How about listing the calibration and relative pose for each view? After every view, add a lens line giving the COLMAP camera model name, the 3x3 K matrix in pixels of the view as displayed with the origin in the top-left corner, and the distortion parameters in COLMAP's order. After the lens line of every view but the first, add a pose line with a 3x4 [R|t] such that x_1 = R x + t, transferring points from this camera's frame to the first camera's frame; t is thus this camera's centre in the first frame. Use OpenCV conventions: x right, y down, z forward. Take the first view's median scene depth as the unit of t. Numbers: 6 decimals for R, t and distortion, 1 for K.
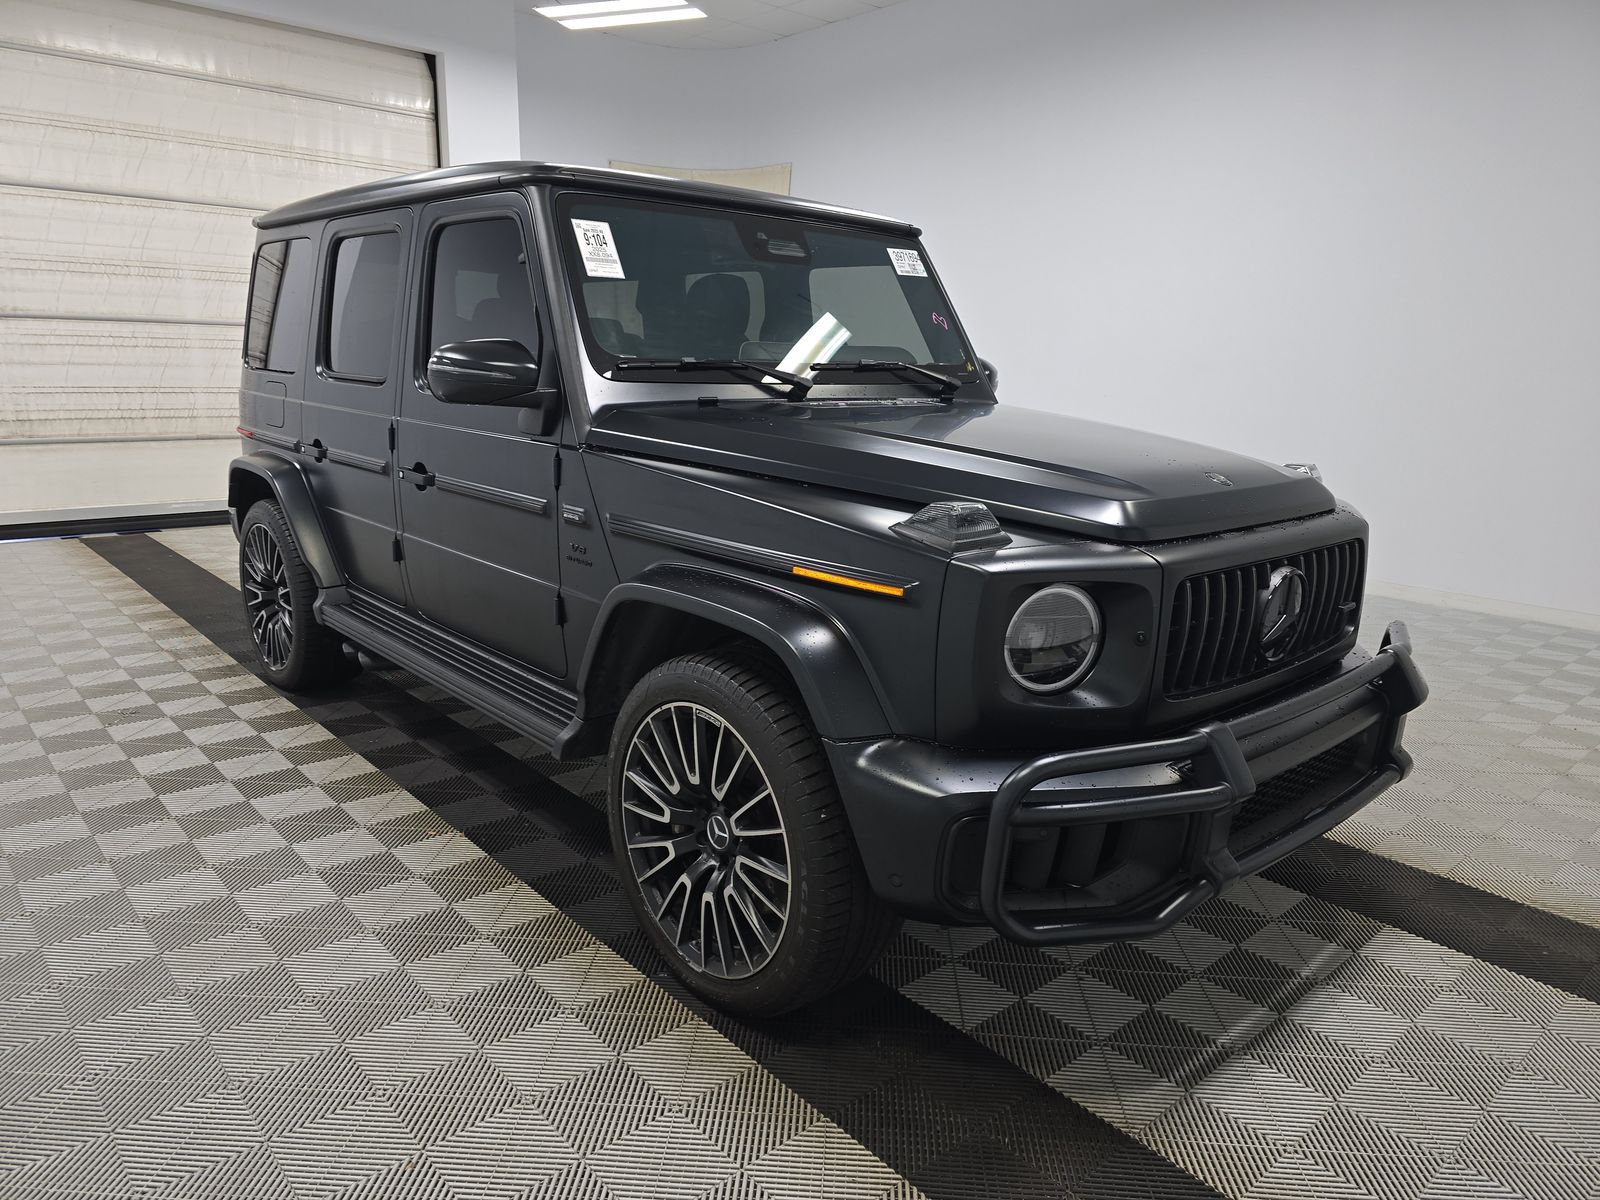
lens RADIAL K [[1075.5, 0, 831.3], [0, 1075.5, 599.9], [0, 0, 1]] dist [0.007538, -0.002495]
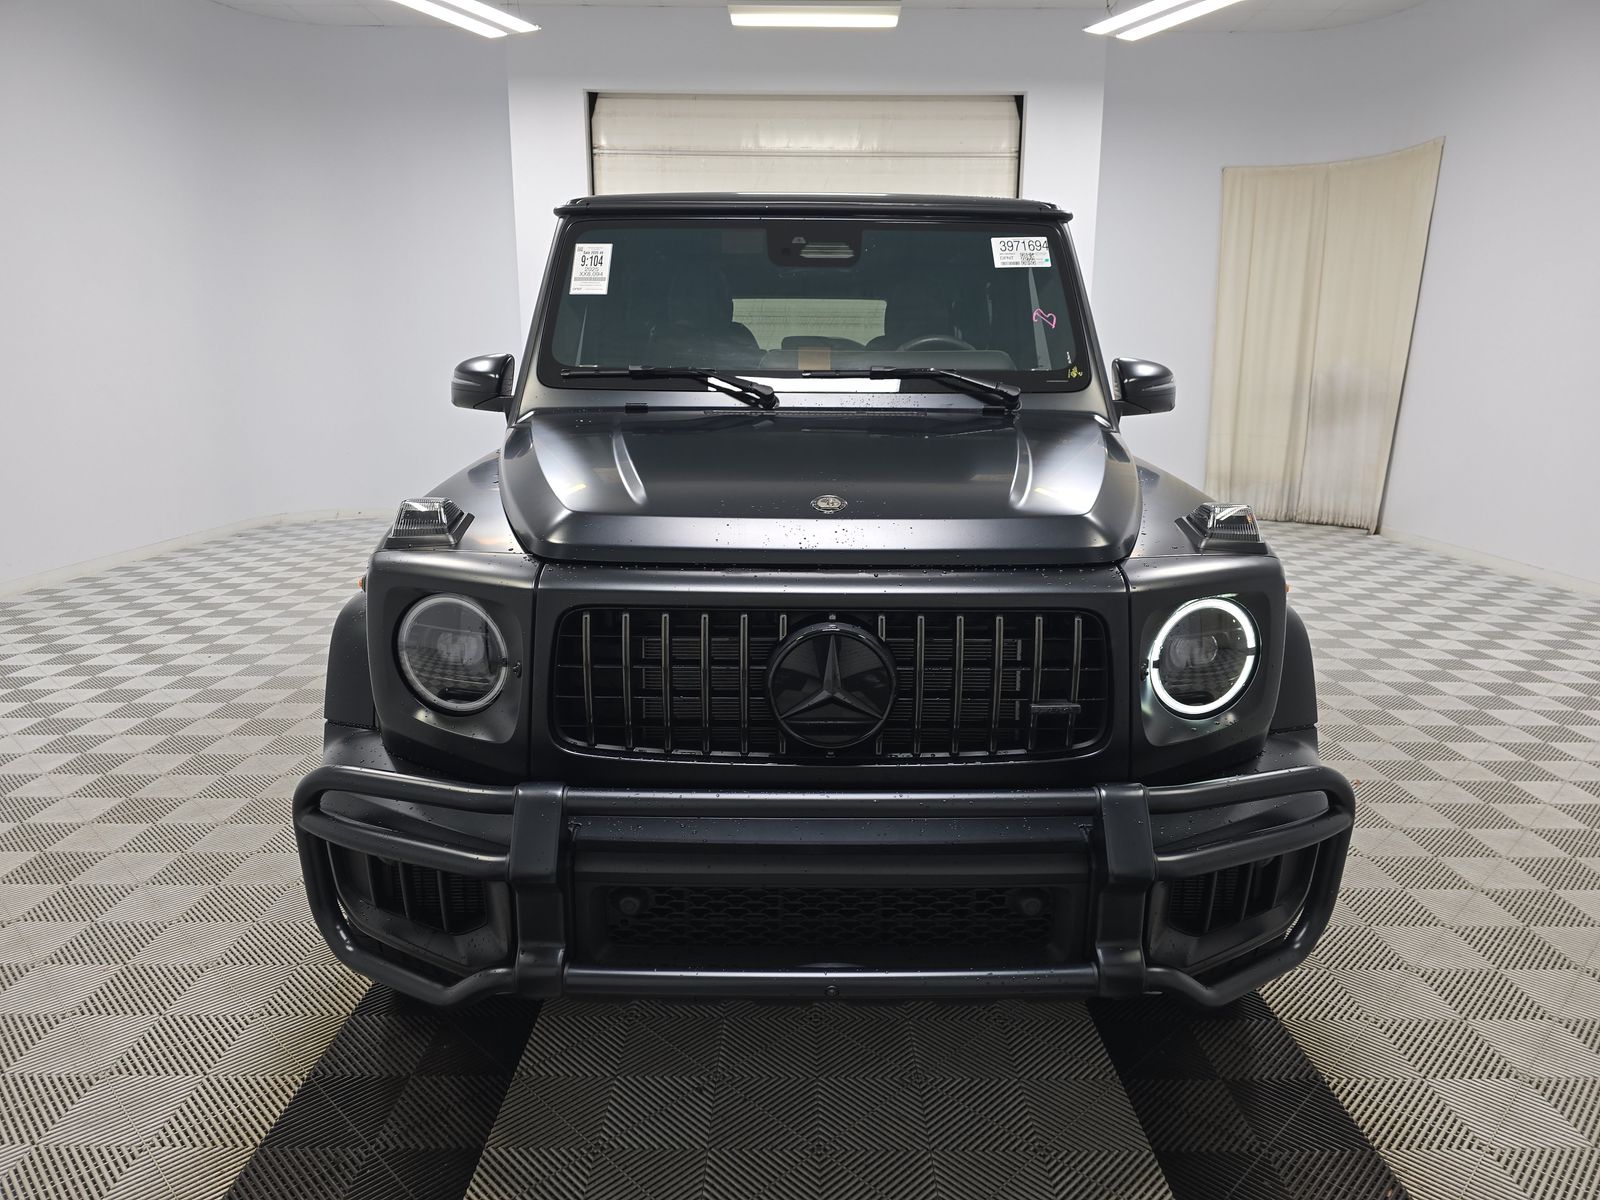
lens RADIAL K [[1075.5, 0, 831.3], [0, 1075.5, 599.9], [0, 0, 1]] dist [0.007538, -0.002495]
pose [[0.742577, 0.115472, -0.659731, 0.539992], [-0.132654, 0.990869, 0.024119, -0.038637], [0.656492, 0.069606, 0.751115, 0.269418]]
